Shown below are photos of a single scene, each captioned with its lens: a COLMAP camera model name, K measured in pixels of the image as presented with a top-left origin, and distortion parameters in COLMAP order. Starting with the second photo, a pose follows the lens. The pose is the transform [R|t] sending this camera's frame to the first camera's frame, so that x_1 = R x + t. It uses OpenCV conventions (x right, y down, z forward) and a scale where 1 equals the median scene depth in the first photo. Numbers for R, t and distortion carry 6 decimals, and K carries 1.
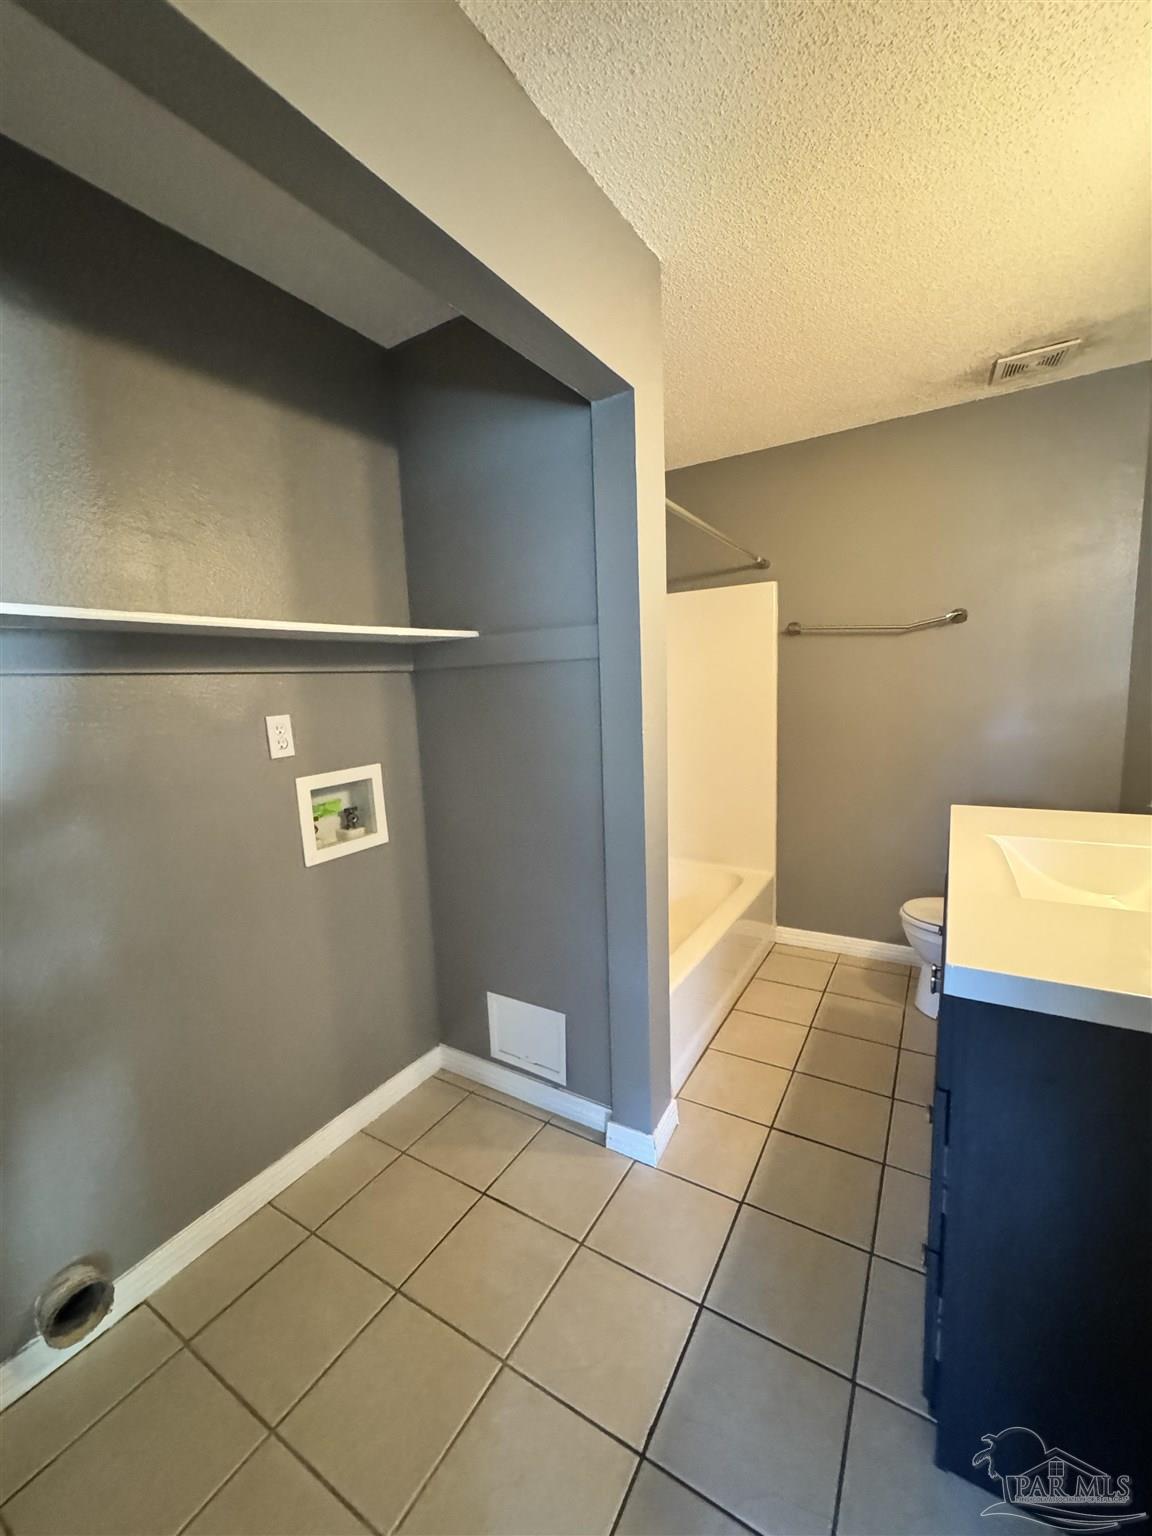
lens RADIAL K [[623.1, 0, 576.0], [0, 623.1, 768.0], [0, 0, 1]] dist [-0.011701, 0.003054]
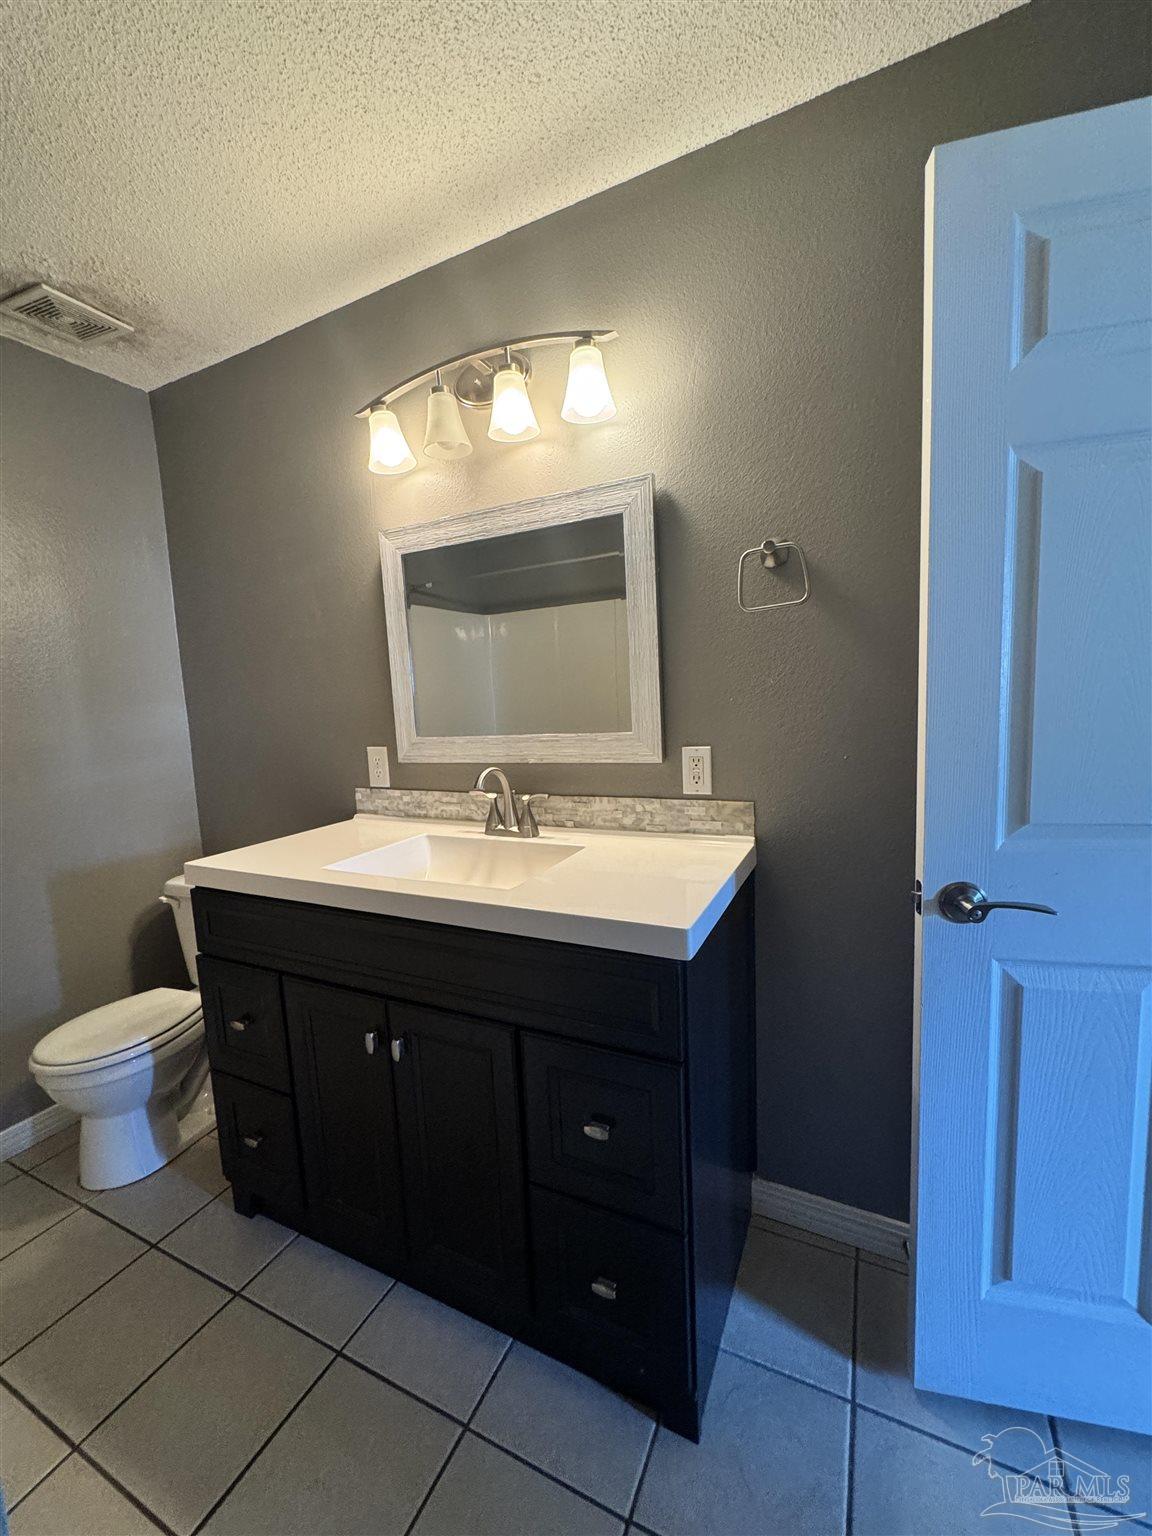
lens RADIAL K [[623.1, 0, 576.0], [0, 623.1, 768.0], [0, 0, 1]] dist [-0.011701, 0.003054]
pose [[-0.085630, -0.074024, 0.993573, -0.155313], [0.190650, 0.977591, 0.089264, -0.030271], [-0.977916, 0.197069, -0.069599, 0.530110]]
